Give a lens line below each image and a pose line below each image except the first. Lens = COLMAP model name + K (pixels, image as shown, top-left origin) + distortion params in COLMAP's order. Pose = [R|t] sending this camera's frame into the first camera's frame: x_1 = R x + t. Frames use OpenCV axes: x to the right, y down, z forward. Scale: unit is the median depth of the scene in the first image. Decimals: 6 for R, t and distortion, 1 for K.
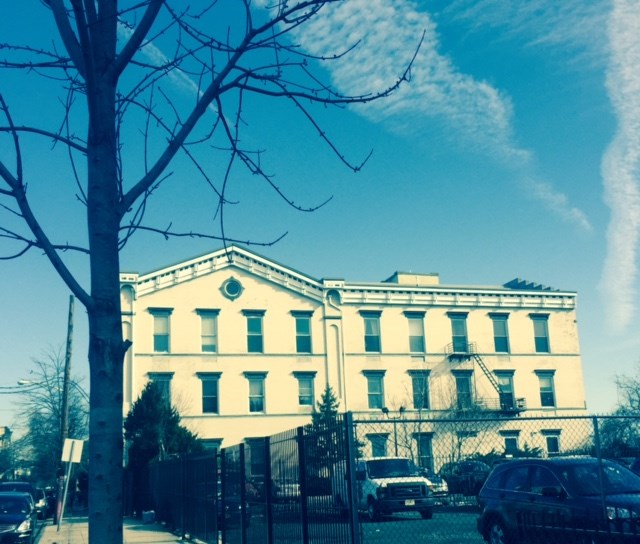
lens RADIAL K [[856.2, 0, 320.0], [0, 856.2, 272.0], [0, 0, 1]] dist [0.006882, -0.026030]
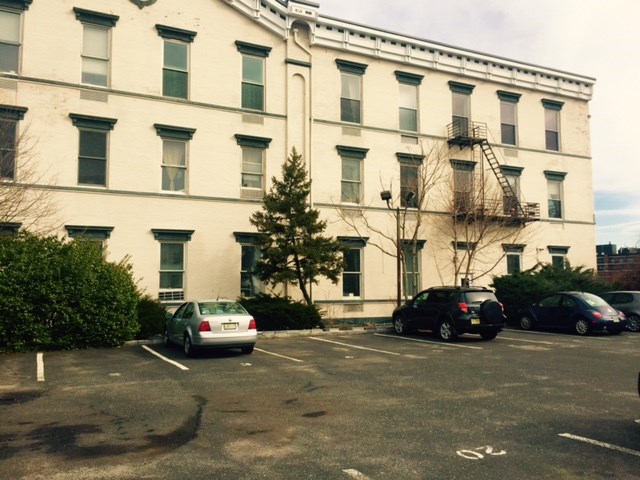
lens RADIAL K [[552.1, 0, 320.0], [0, 552.1, 240.0], [0, 0, 1]] dist [0.004511, 0.005998]
pose [[0.986567, 0.051322, 0.155086, -0.027947], [-0.073857, 0.986929, 0.143232, 0.126269], [-0.145708, -0.152762, 0.977462, 0.555642]]
